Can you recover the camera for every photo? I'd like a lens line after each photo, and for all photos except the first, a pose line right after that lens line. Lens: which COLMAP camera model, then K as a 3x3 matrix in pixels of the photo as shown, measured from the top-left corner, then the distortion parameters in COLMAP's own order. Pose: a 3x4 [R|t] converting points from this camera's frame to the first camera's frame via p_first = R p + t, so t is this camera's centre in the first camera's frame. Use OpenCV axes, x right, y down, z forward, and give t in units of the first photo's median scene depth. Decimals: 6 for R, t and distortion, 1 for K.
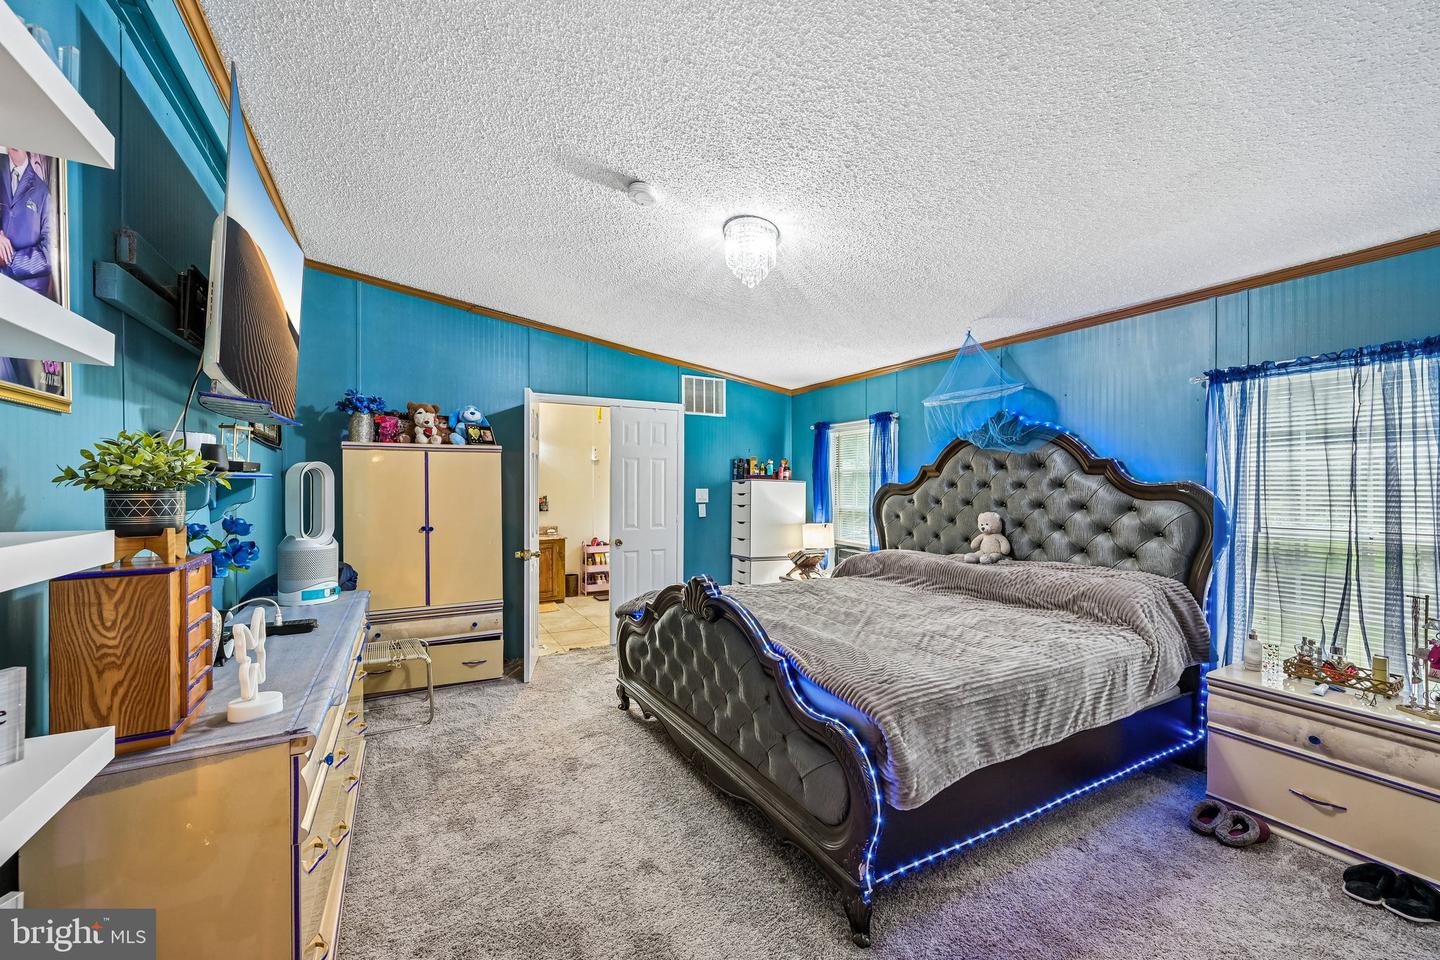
lens RADIAL K [[564.5, 0, 720.0], [0, 564.5, 480.0], [0, 0, 1]] dist [0.000039, 0.000053]
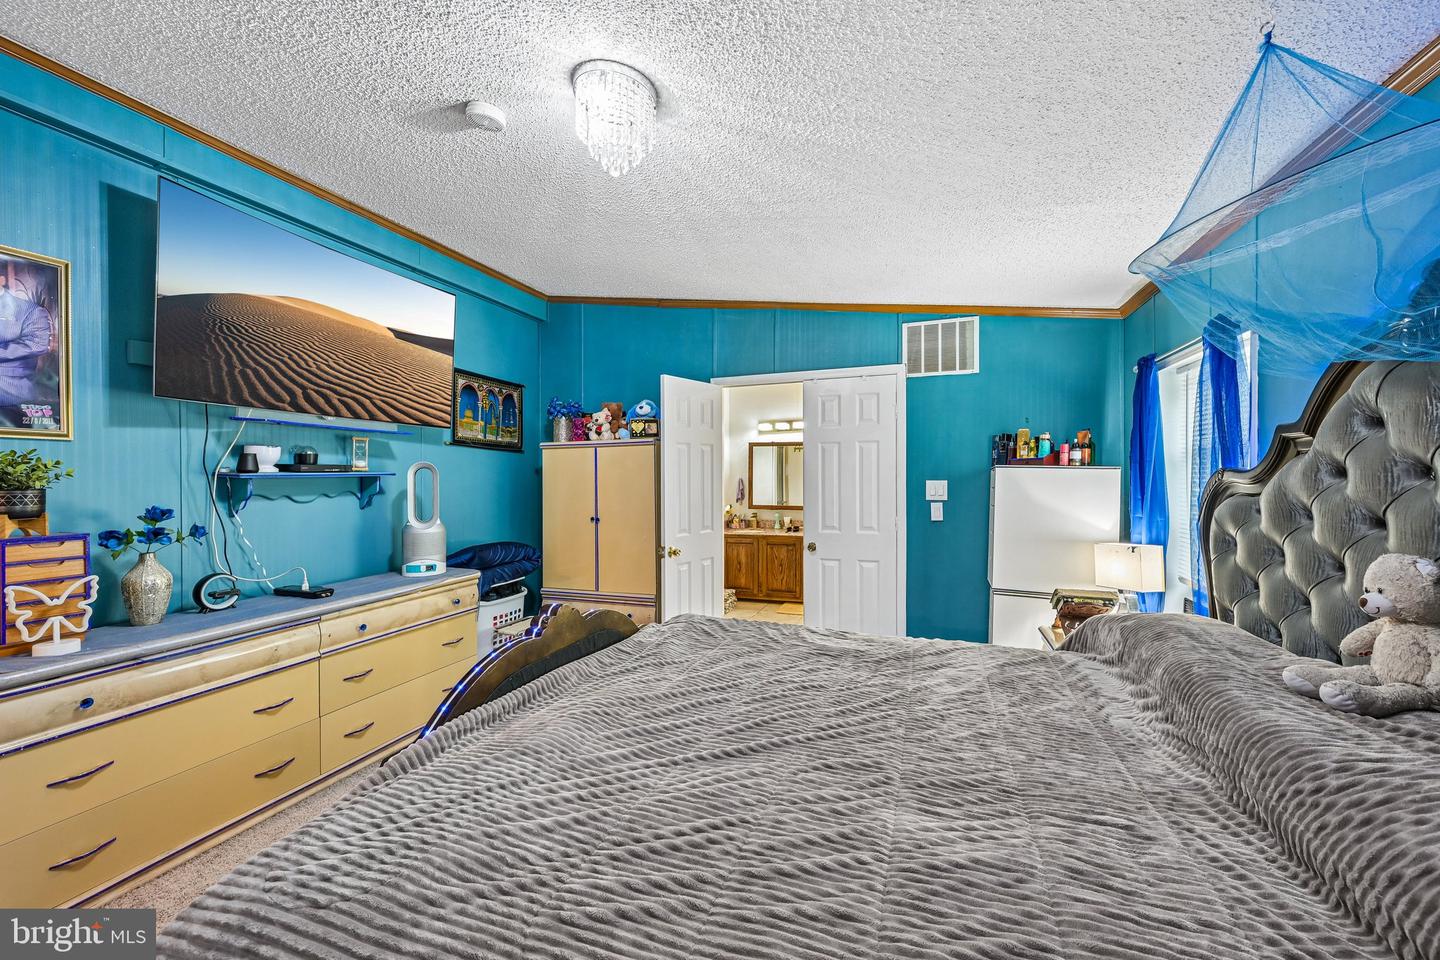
lens RADIAL K [[564.5, 0, 720.0], [0, 564.5, 480.0], [0, 0, 1]] dist [0.000039, 0.000053]
pose [[0.653140, -0.002511, -0.757233, 0.346905], [0.017351, 0.999782, 0.011650, 0.002053], [0.757038, -0.020748, 0.653041, 0.361901]]
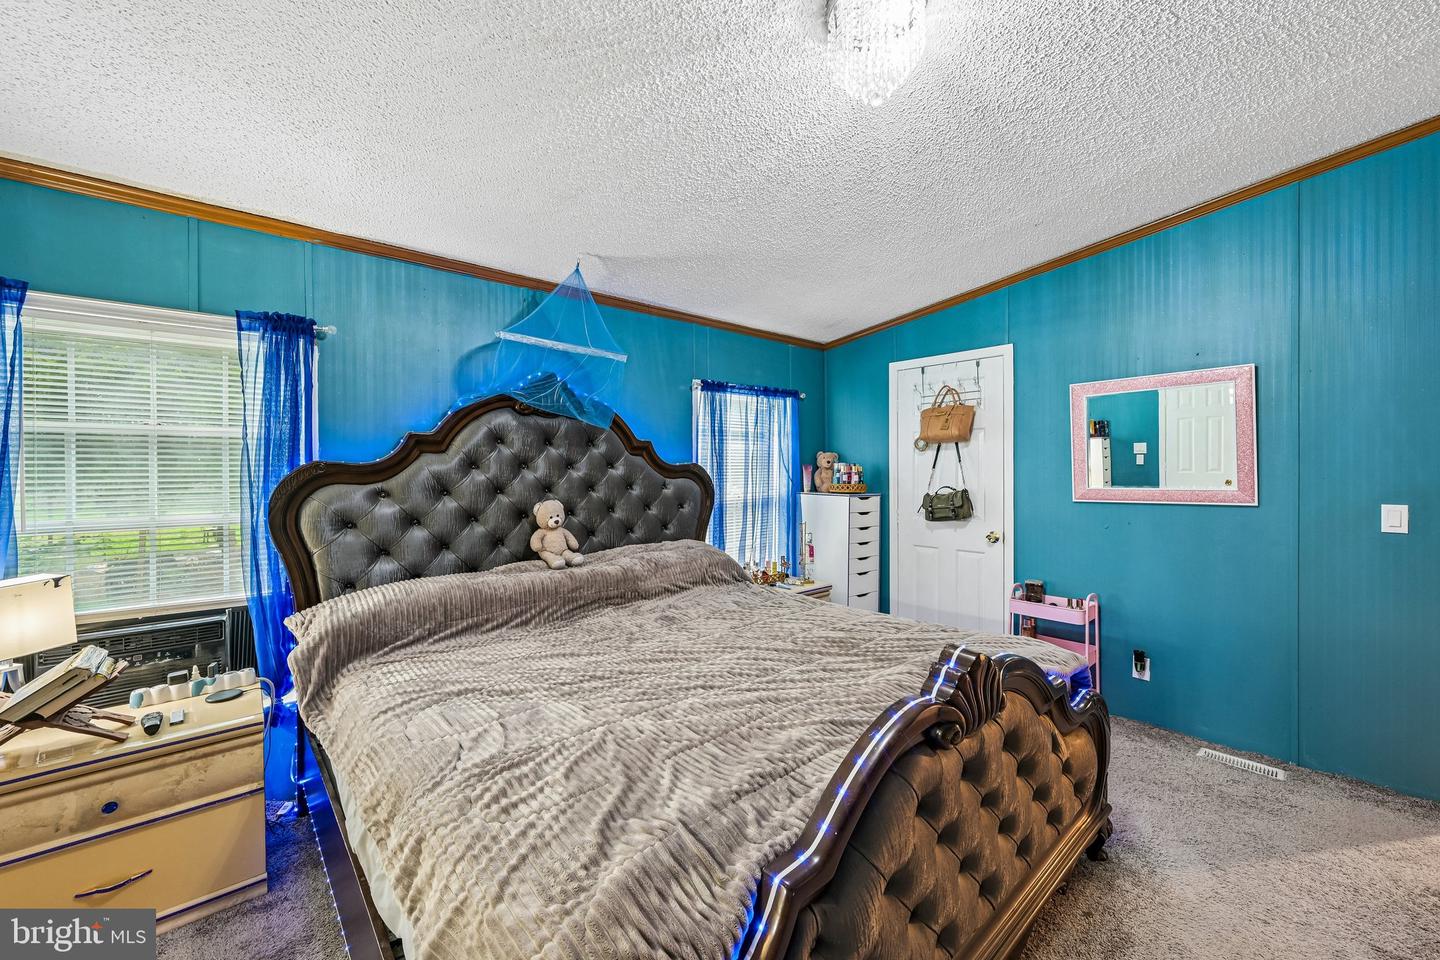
lens RADIAL K [[565.2, 0, 718.2], [0, 565.2, 473.1], [0, 0, 1]] dist [0.000157, -0.000033]
pose [[-0.208777, 0.004352, 0.977954, -0.242017], [0.003832, 0.999986, -0.003632, 0.017365], [-0.977956, 0.002989, -0.208791, 0.694456]]
